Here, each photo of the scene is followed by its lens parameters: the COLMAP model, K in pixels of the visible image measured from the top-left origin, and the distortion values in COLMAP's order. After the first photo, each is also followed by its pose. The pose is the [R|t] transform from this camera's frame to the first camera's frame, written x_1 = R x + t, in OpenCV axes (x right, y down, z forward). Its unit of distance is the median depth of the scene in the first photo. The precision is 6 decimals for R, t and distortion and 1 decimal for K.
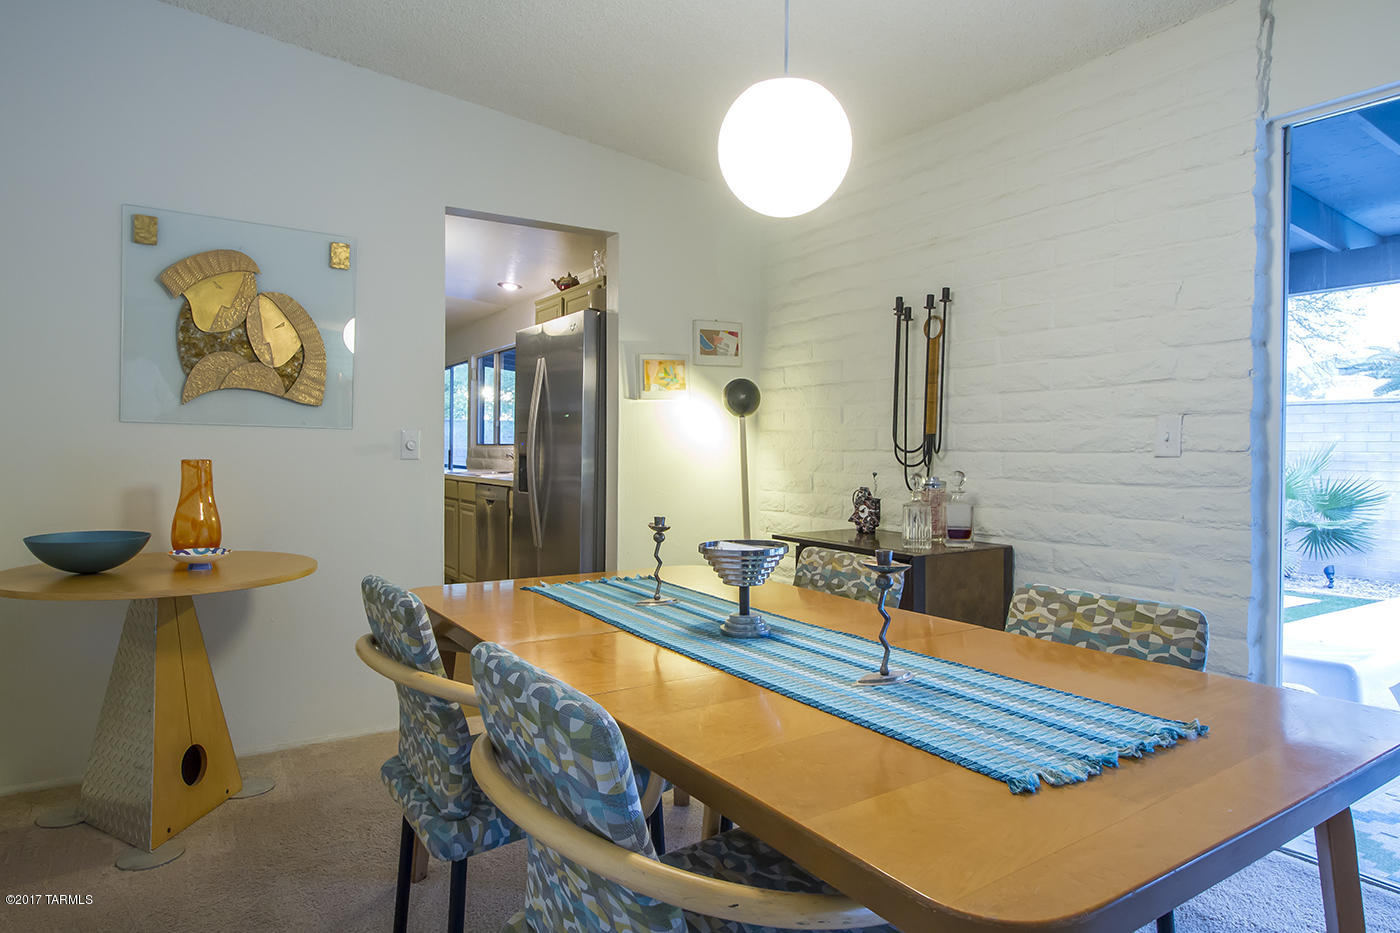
lens RADIAL K [[823.6, 0, 696.0], [0, 823.6, 466.9], [0, 0, 1]] dist [-0.006285, -0.002214]
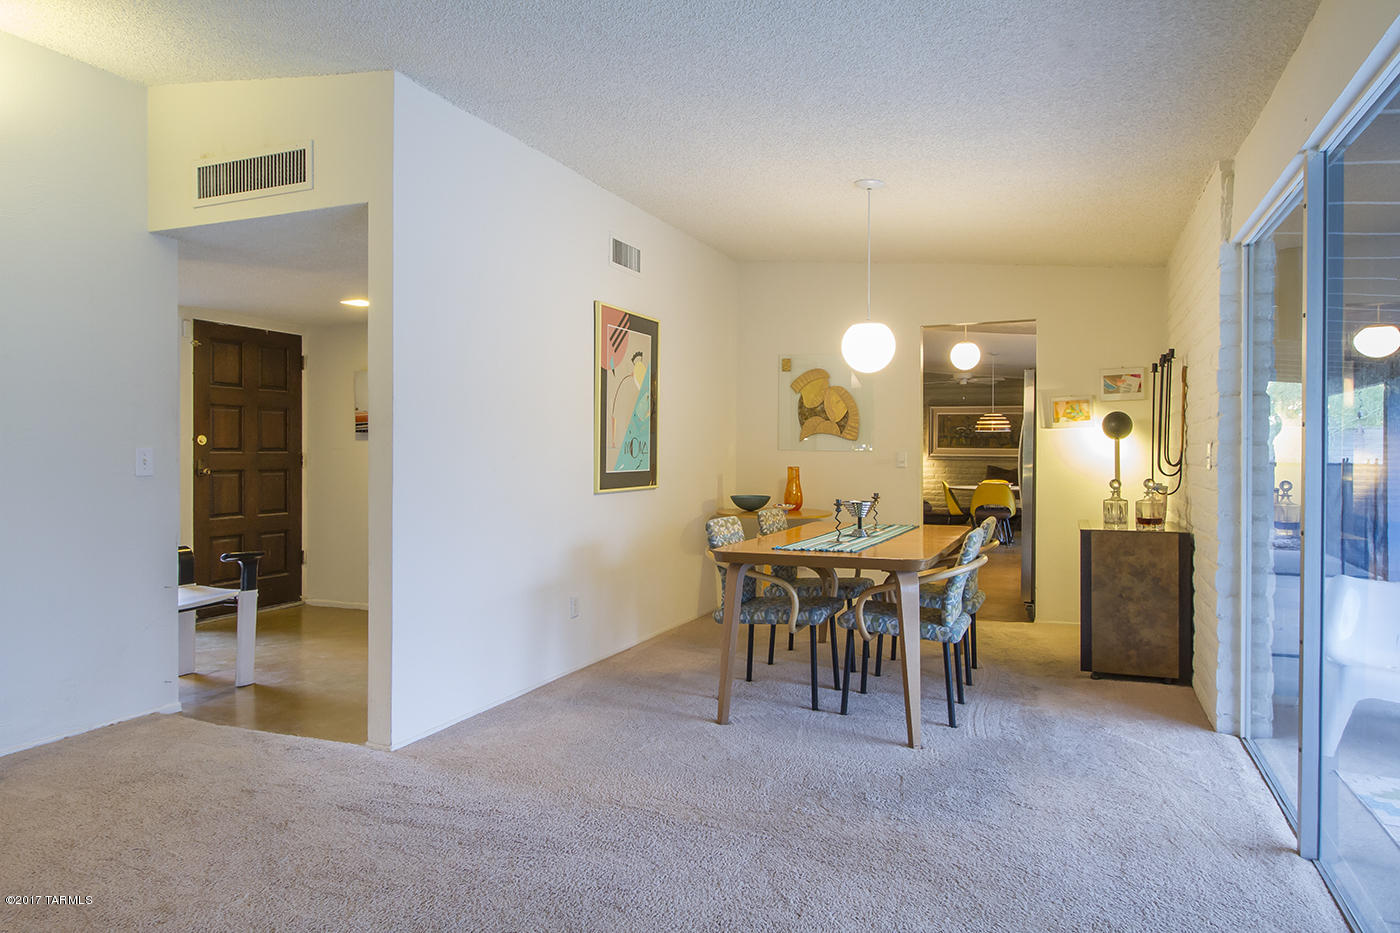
lens RADIAL K [[900.4, 0, 700.0], [0, 900.4, 466.5], [0, 0, 1]] dist [-0.003139, -0.000820]
pose [[0.559371, 0.008176, -0.828877, 1.168909], [-0.016638, 0.999861, -0.001366, -0.001006], [0.828750, 0.014555, 0.559429, -0.543898]]
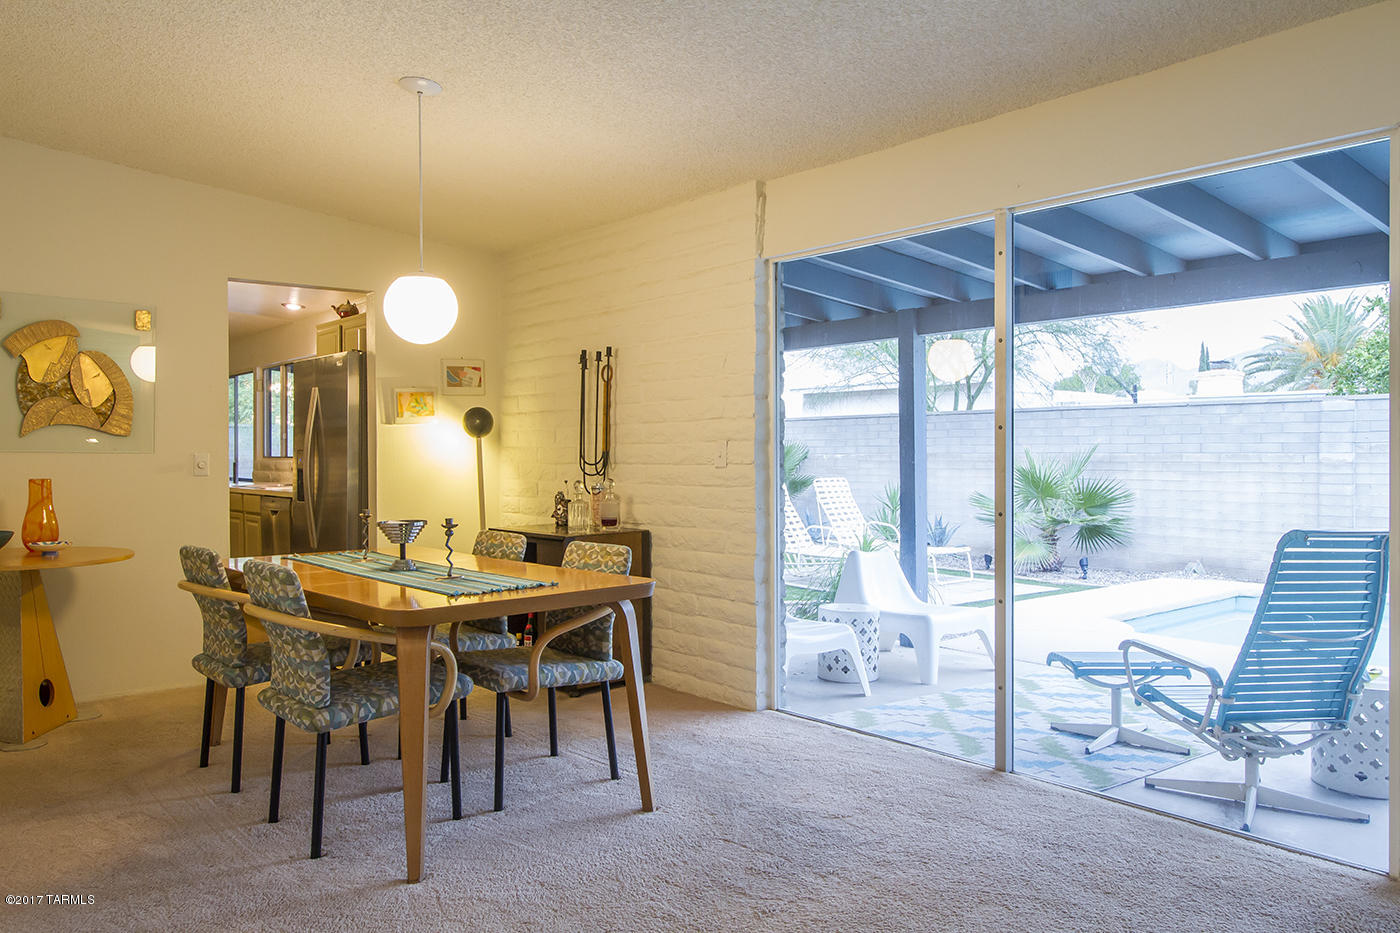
lens RADIAL K [[1024.1, 0, 700.0], [0, 1024.1, 466.5], [0, 0, 1]] dist [0.024516, -0.036883]
pose [[0.990992, -0.013809, 0.133210, 0.231006], [0.014717, 0.999875, -0.005830, -0.002849], [-0.133113, 0.007738, 0.991071, -0.760724]]
